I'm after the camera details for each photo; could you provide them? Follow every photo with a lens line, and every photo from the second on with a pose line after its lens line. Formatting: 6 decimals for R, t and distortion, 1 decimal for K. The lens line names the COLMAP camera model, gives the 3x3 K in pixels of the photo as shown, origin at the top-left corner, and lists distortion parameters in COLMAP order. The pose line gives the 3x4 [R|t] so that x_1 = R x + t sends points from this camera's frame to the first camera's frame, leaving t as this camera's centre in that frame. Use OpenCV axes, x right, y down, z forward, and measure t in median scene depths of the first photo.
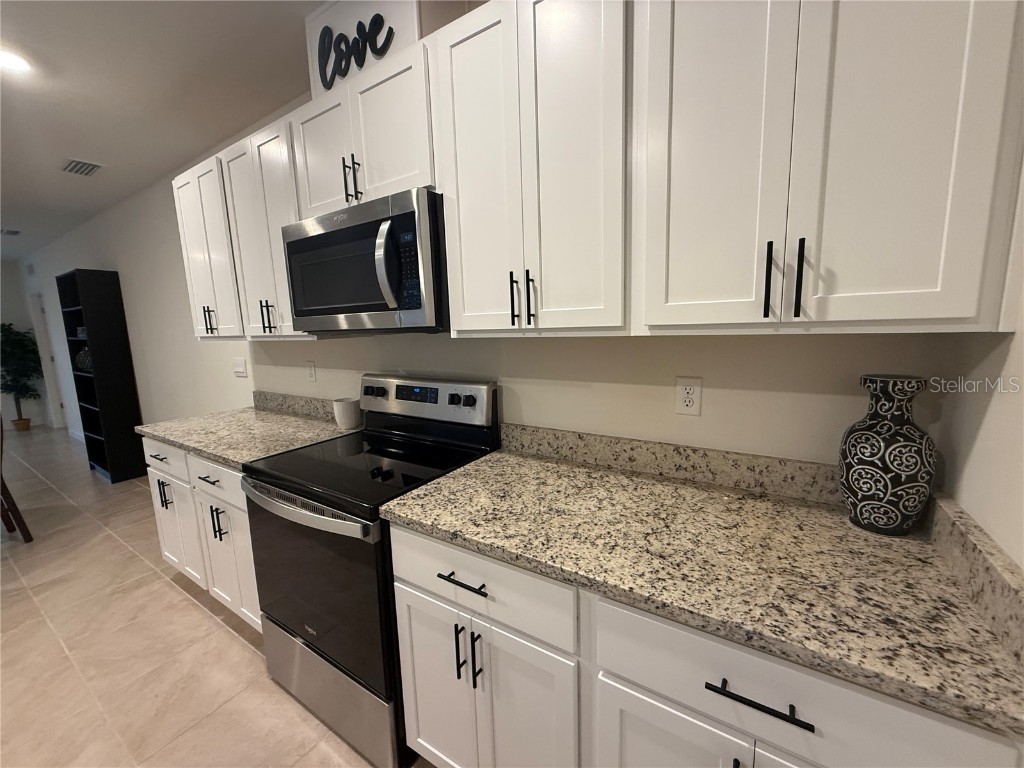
lens RADIAL K [[408.5, 0, 509.4], [0, 408.5, 383.3], [0, 0, 1]] dist [-0.001461, 0.000727]
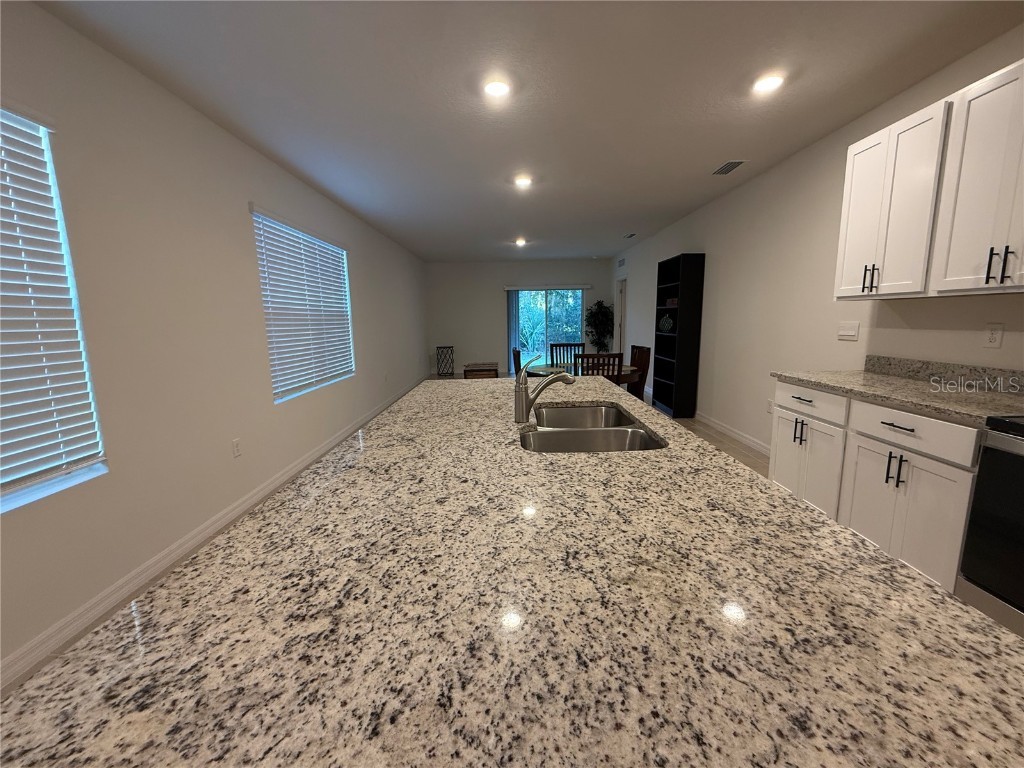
lens RADIAL K [[408.5, 0, 509.4], [0, 408.5, 383.3], [0, 0, 1]] dist [-0.001461, 0.000727]
pose [[0.546235, 0.154808, -0.823202, -0.590508], [-0.123103, 0.986938, 0.103915, 0.189587], [0.828537, 0.044576, 0.558158, -0.541016]]
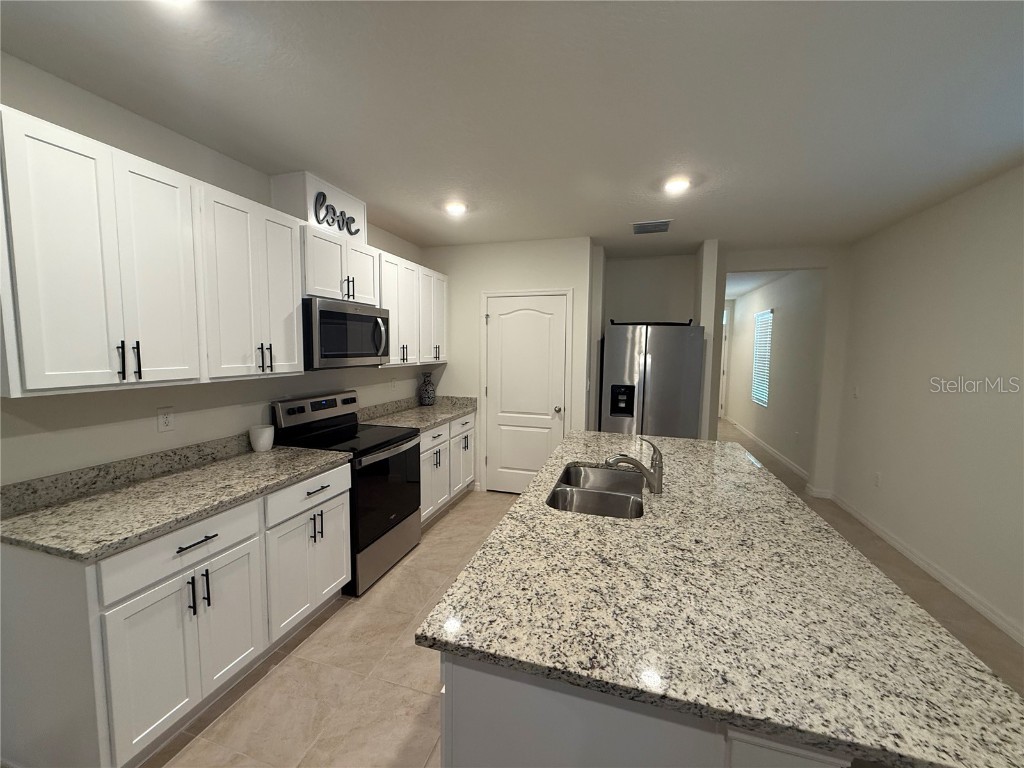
lens RADIAL K [[408.5, 0, 509.4], [0, 408.5, 383.3], [0, 0, 1]] dist [-0.001461, 0.000727]
pose [[-0.278024, -0.055486, 0.958970, -2.755321], [0.139364, 0.985437, 0.097422, -0.158522], [-0.950411, 0.160732, -0.266243, 0.976406]]
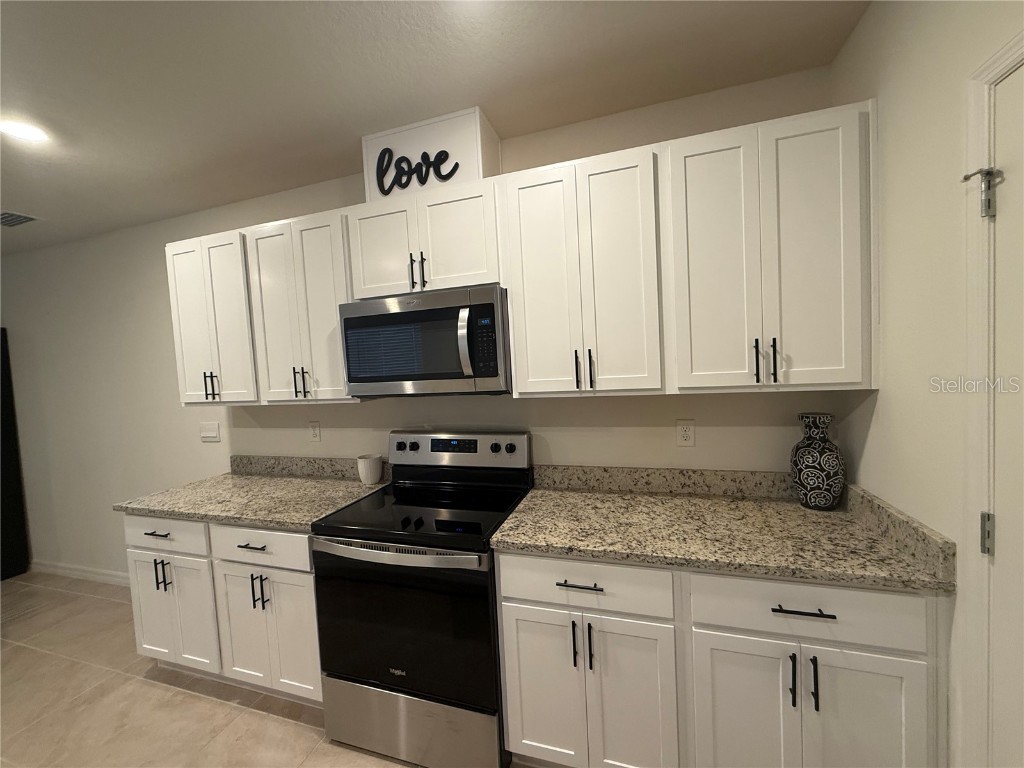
lens RADIAL K [[408.5, 0, 509.4], [0, 408.5, 383.3], [0, 0, 1]] dist [-0.001461, 0.000727]
pose [[0.966062, -0.031191, 0.256422, -0.500422], [0.058682, 0.993229, -0.100267, -0.033362], [-0.251558, 0.111911, 0.961350, -0.222355]]
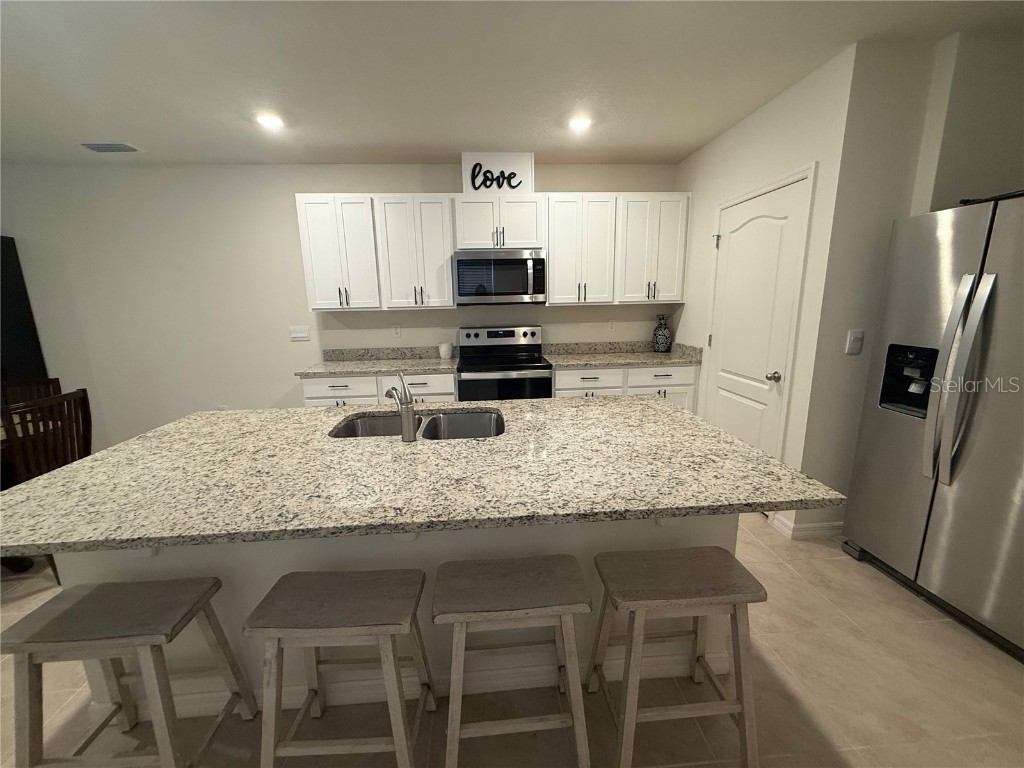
lens RADIAL K [[408.5, 0, 509.4], [0, 408.5, 383.3], [0, 0, 1]] dist [-0.001461, 0.000727]
pose [[0.795989, -0.105635, 0.596023, -2.028074], [0.083523, 0.994403, 0.064698, 0.199517], [-0.599521, -0.001717, 0.800357, -0.988743]]
